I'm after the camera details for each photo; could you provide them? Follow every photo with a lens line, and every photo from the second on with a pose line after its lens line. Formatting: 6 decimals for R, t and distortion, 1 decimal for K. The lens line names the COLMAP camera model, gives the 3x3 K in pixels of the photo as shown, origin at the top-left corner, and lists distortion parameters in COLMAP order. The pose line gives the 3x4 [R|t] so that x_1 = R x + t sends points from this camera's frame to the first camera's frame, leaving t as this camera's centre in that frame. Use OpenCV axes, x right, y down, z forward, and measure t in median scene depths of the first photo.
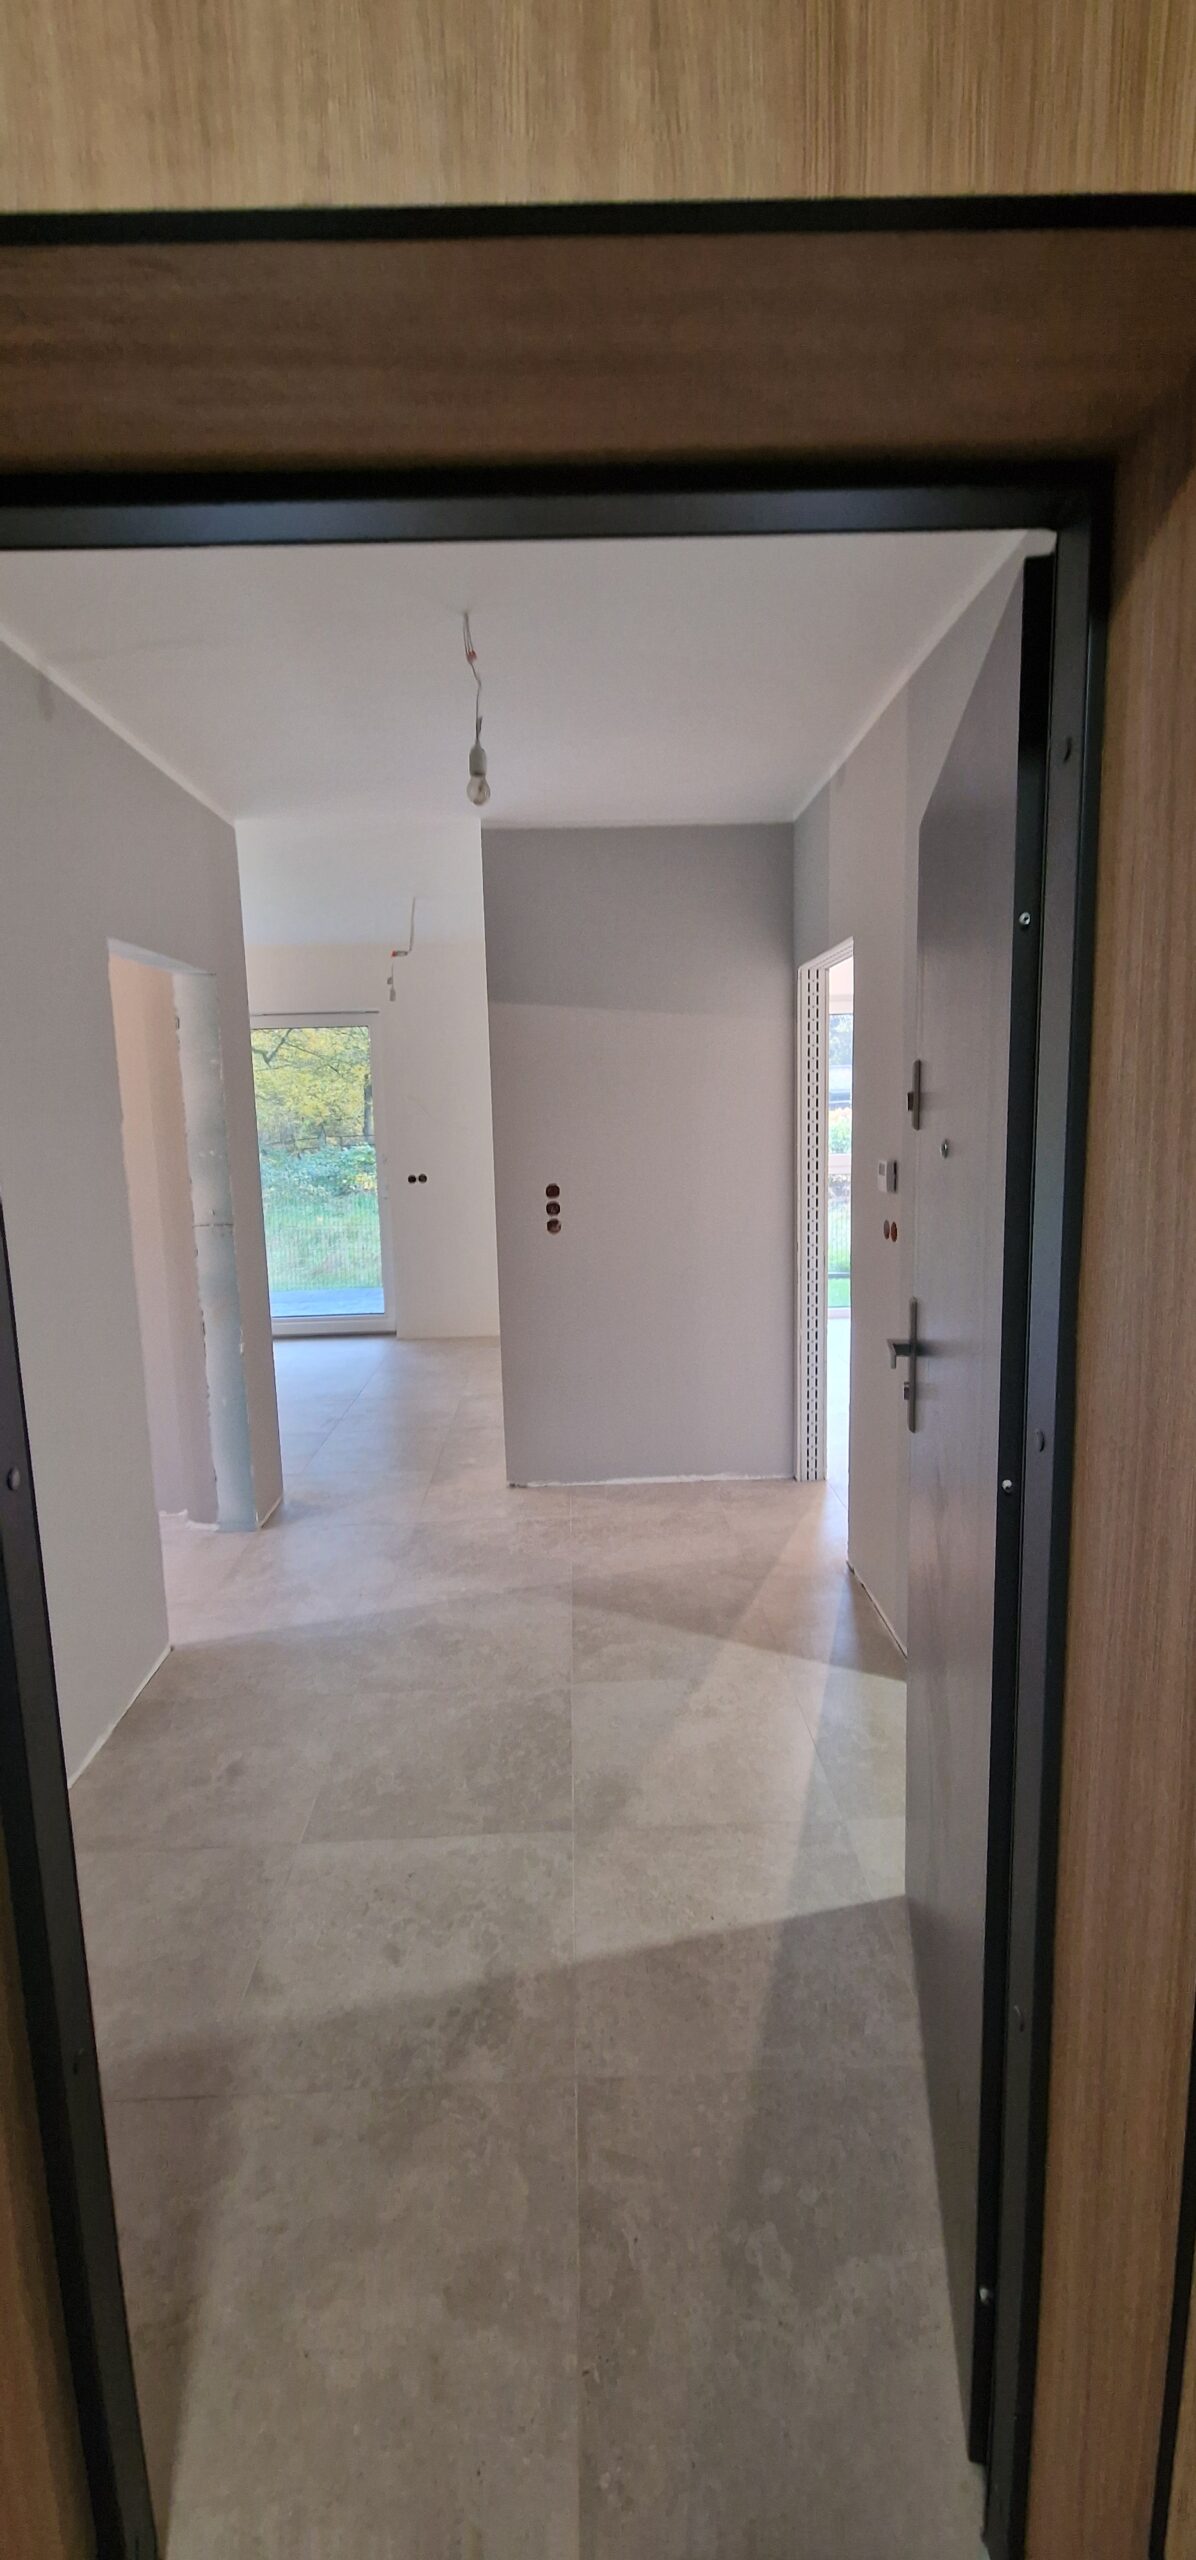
lens RADIAL K [[1046.4, 0, 596.8], [0, 1046.4, 1262.9], [0, 0, 1]] dist [-0.000279, 0.000133]
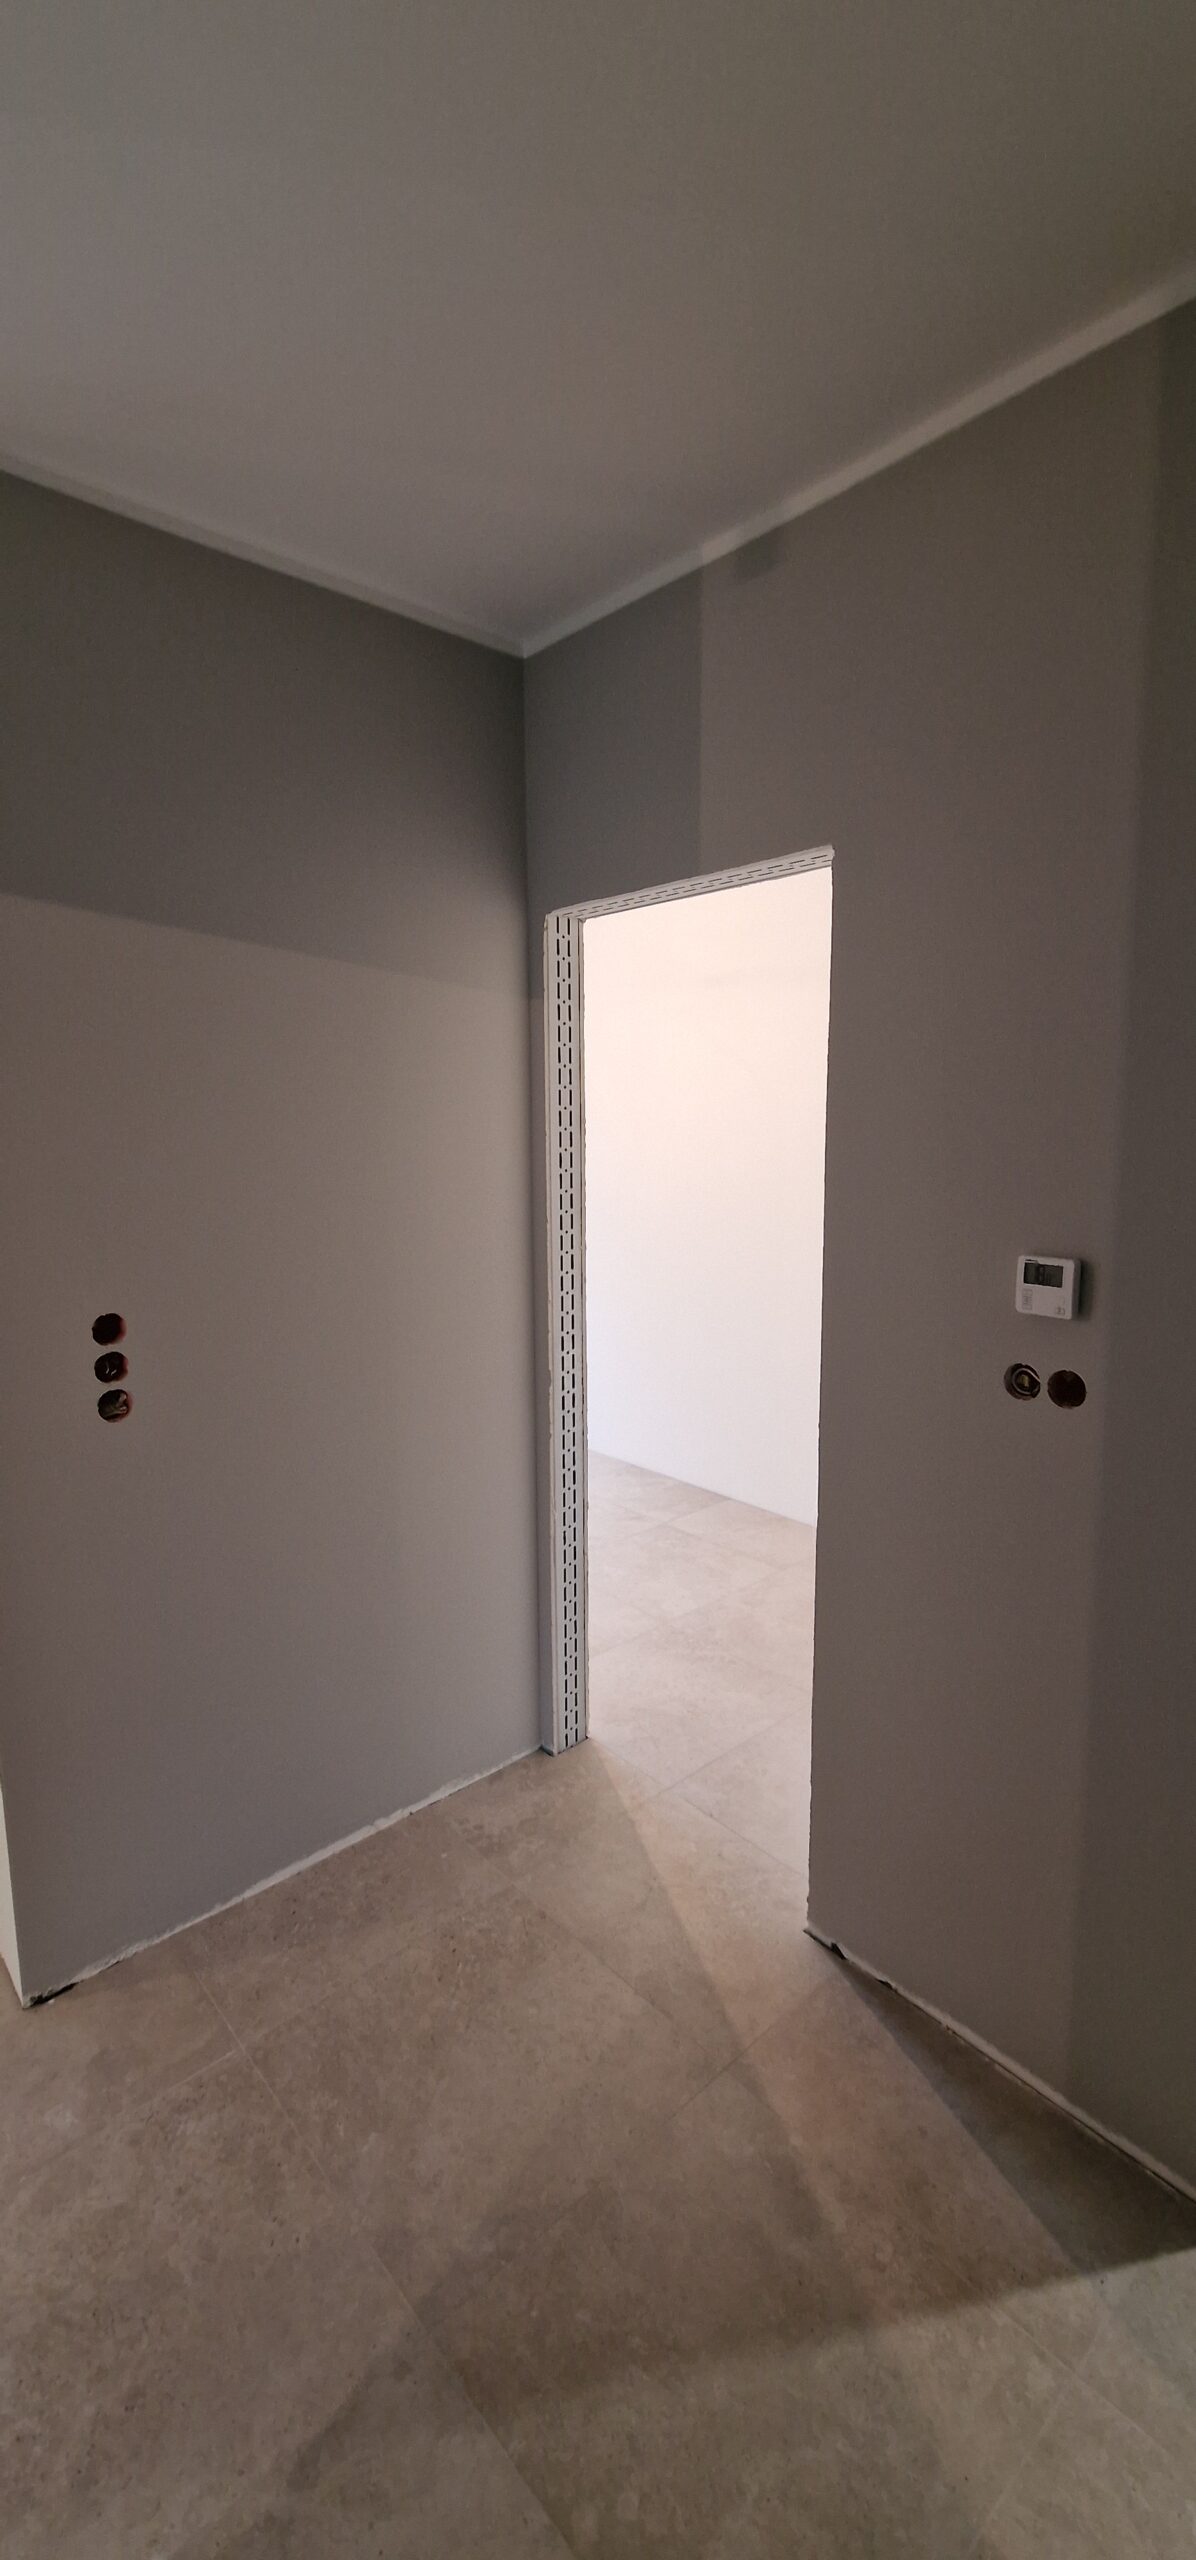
lens RADIAL K [[1039.5, 0, 590.2], [0, 1039.5, 1261.6], [0, 0, 1]] dist [0.000785, -0.007767]
pose [[0.765967, -0.065100, 0.639576, -0.195289], [0.081952, 0.996631, 0.003296, -0.095664], [-0.637636, 0.049890, 0.768721, 0.610977]]
